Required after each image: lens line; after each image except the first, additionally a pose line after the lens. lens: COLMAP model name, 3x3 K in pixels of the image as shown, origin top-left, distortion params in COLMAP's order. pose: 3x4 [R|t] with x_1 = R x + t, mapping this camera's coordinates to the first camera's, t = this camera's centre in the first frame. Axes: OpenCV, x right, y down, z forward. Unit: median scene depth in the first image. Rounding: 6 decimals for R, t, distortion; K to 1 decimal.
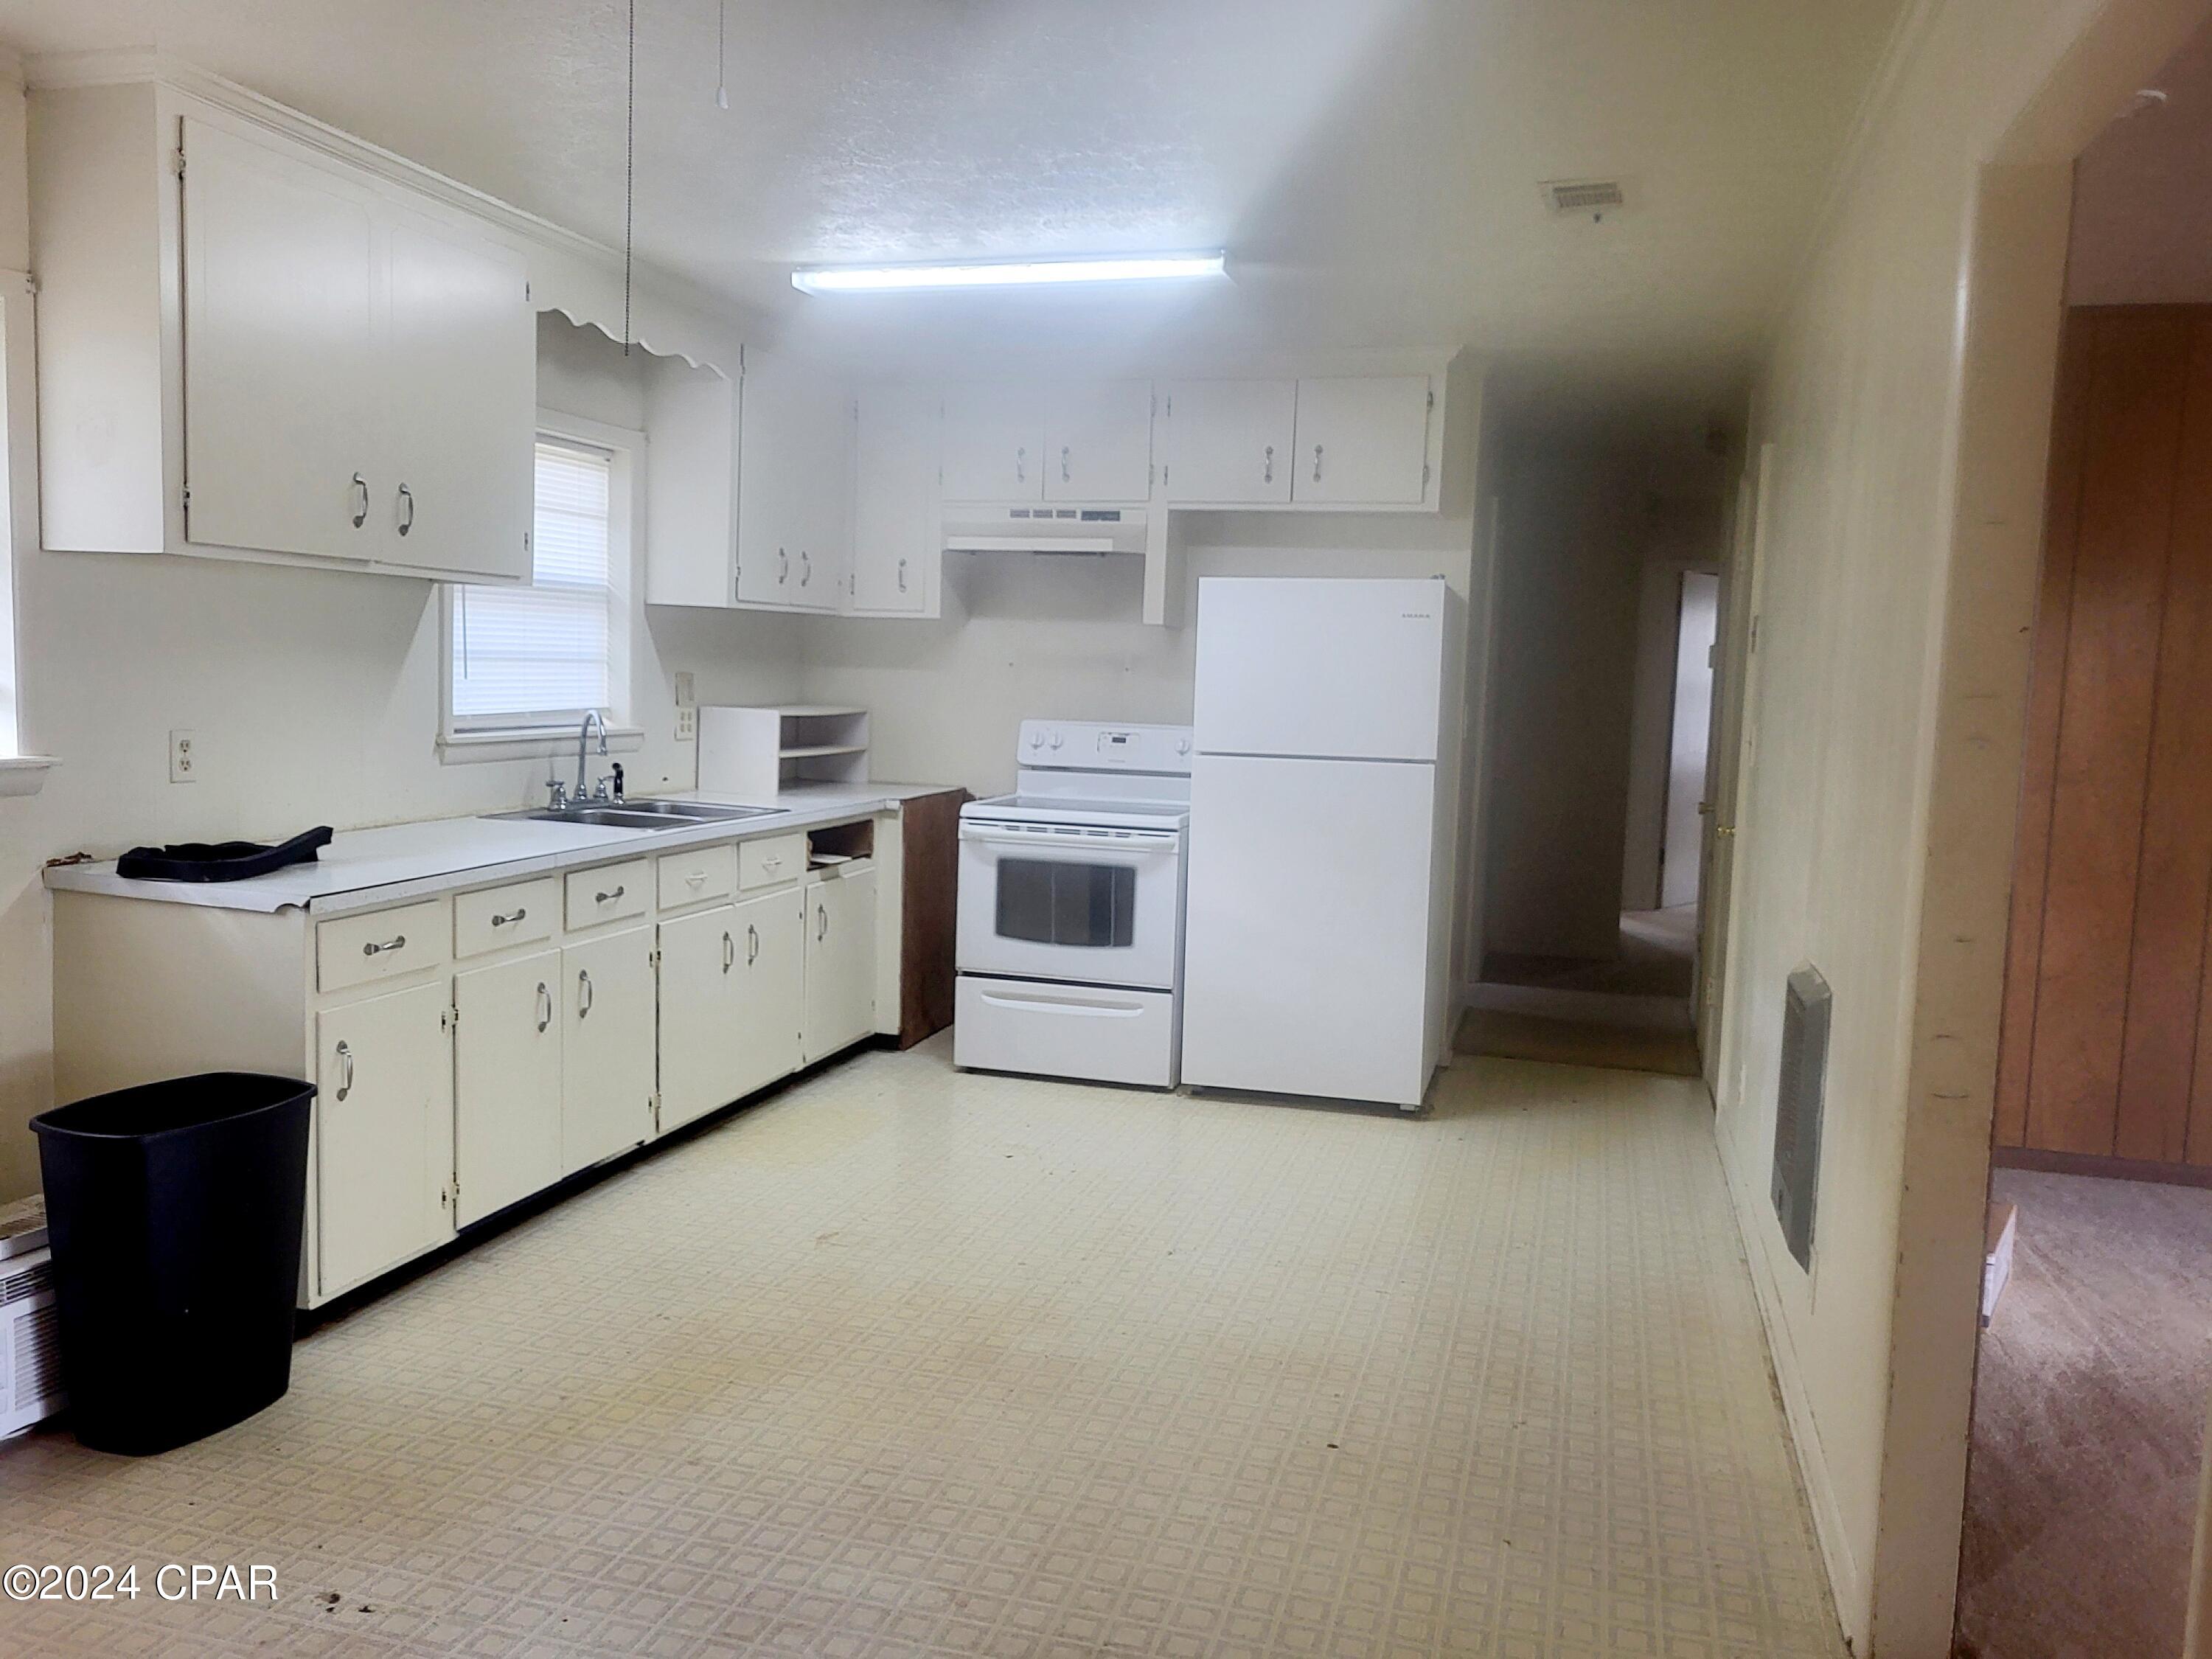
lens RADIAL K [[1677.3, 0, 1115.3], [0, 1677.3, 821.6], [0, 0, 1]] dist [0.064323, -0.040037]
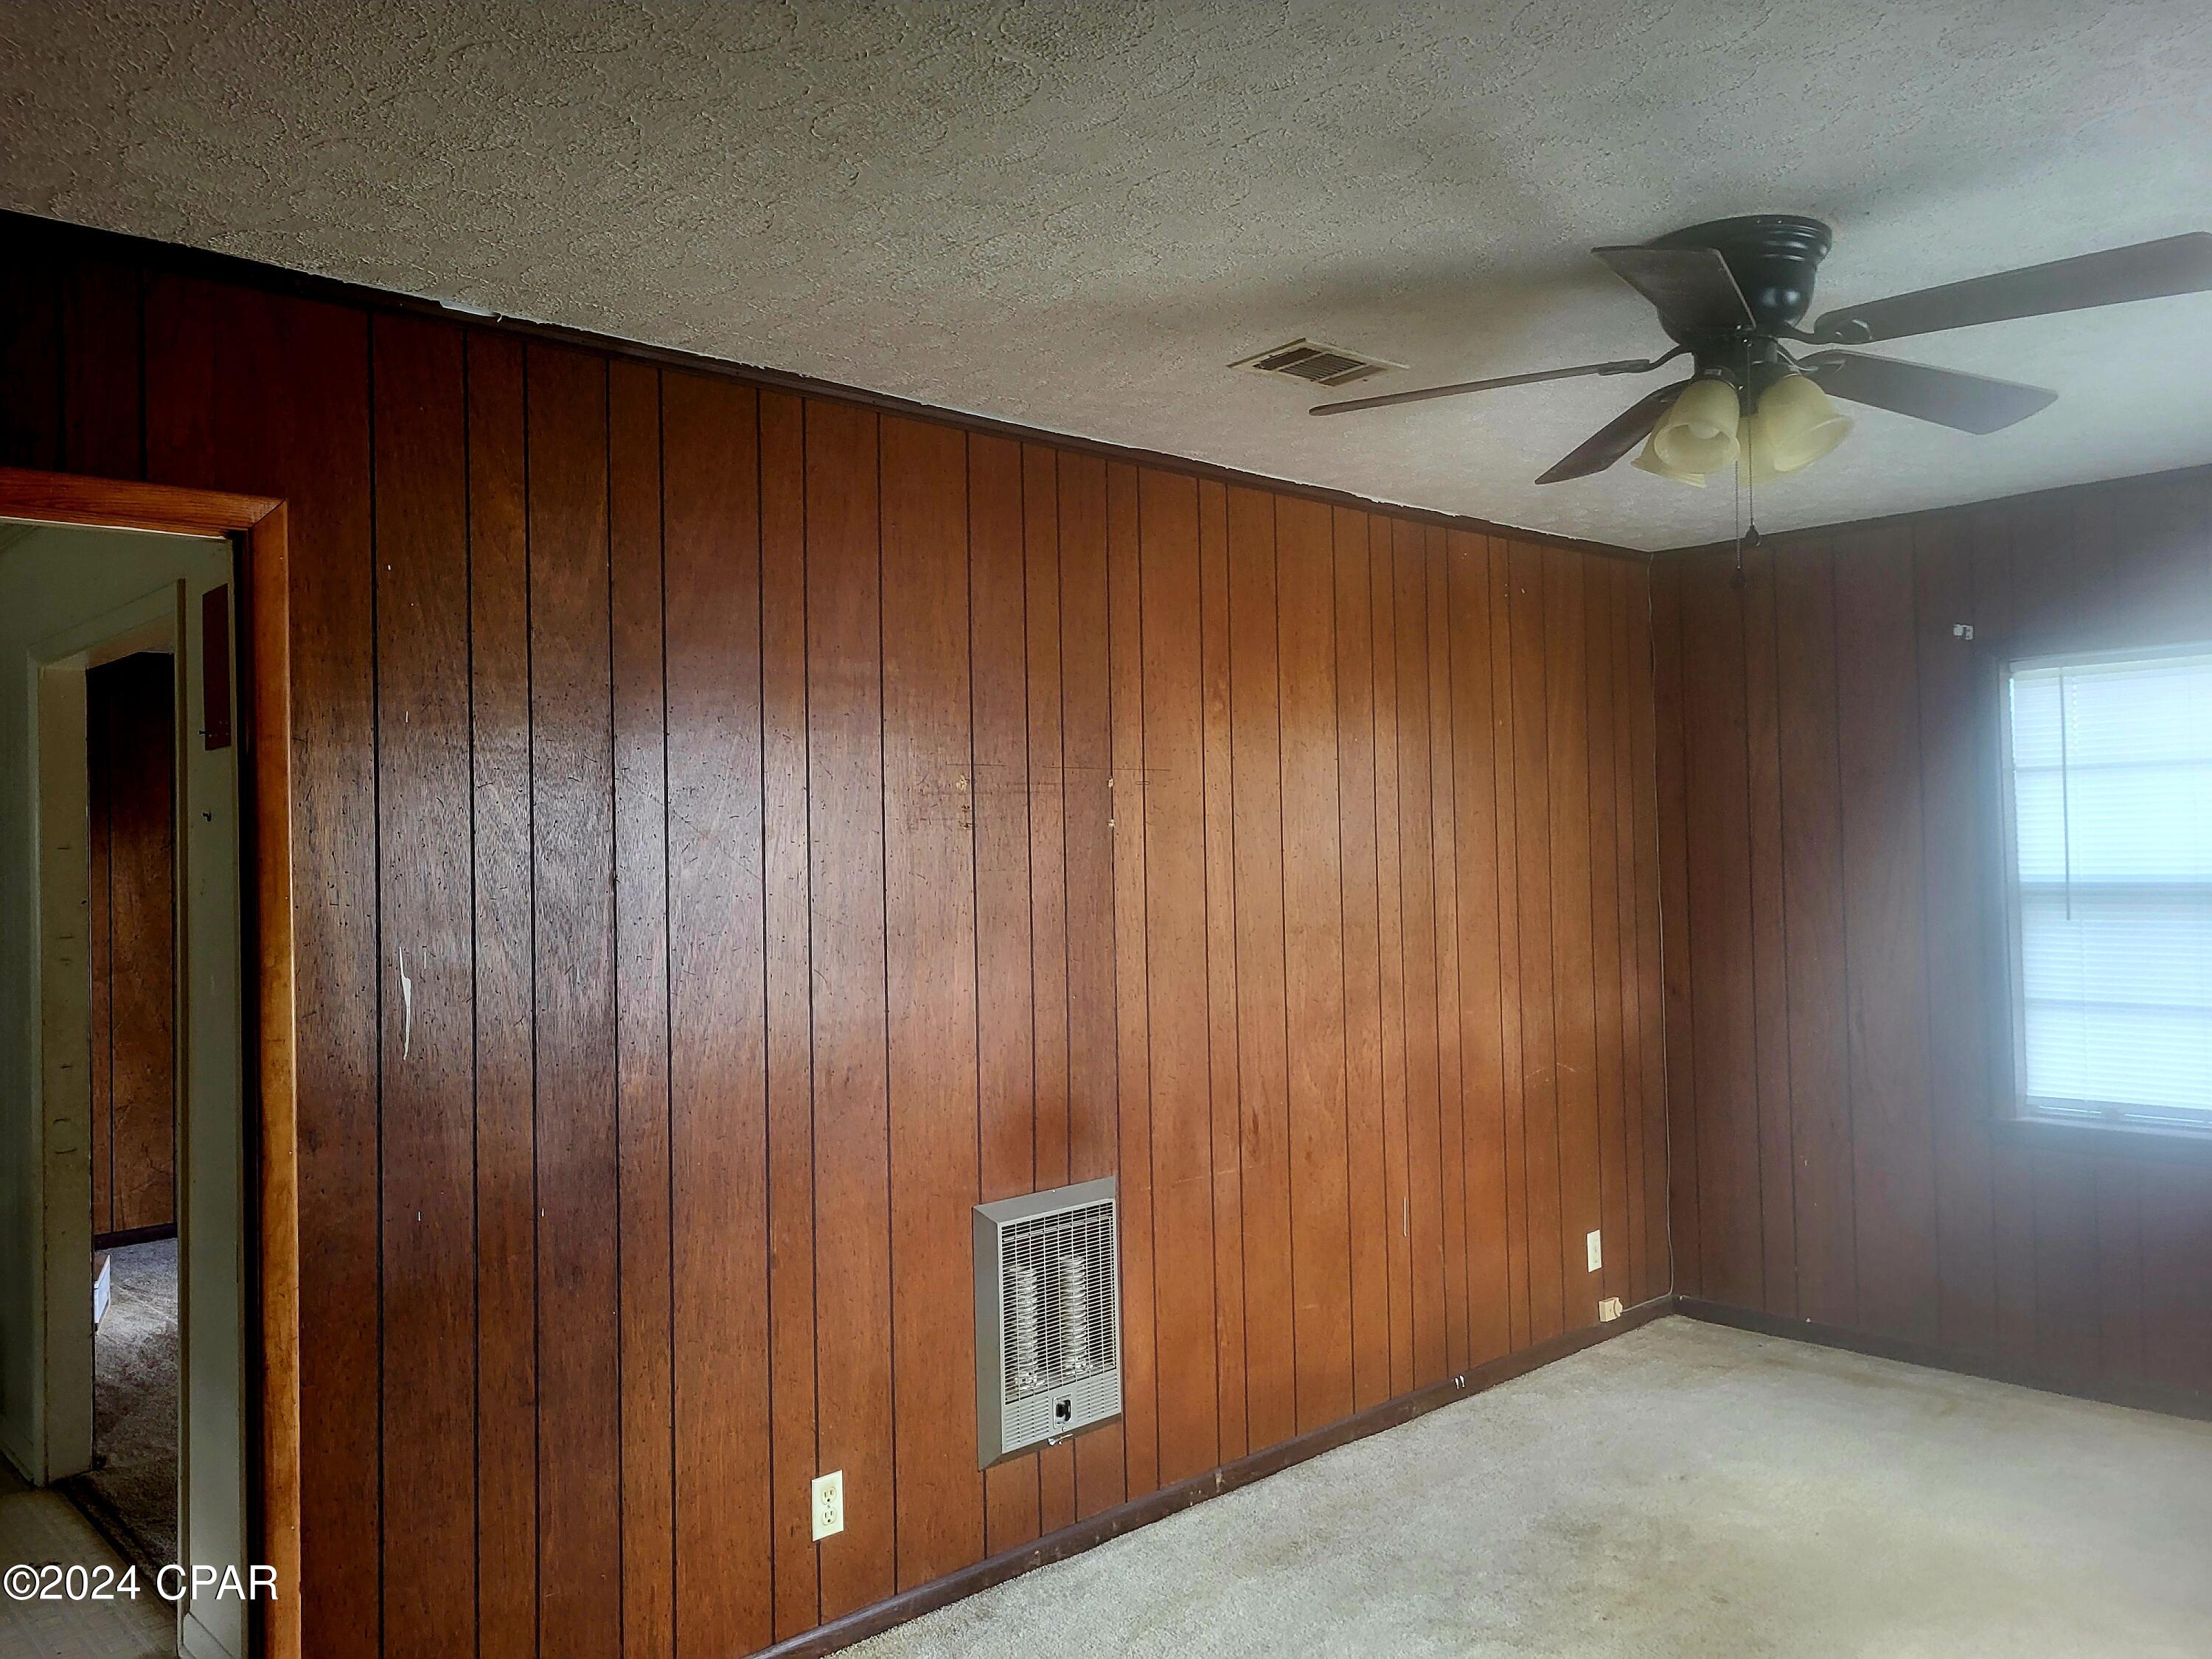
lens RADIAL K [[1677.3, 0, 1103.7], [0, 1677.3, 827.1], [0, 0, 1]] dist [0.064323, -0.040037]
pose [[0.510648, -0.035179, 0.859070, -0.343969], [0.118533, 0.992502, -0.029815, -0.005599], [-0.851580, 0.117053, 0.510990, -0.630791]]
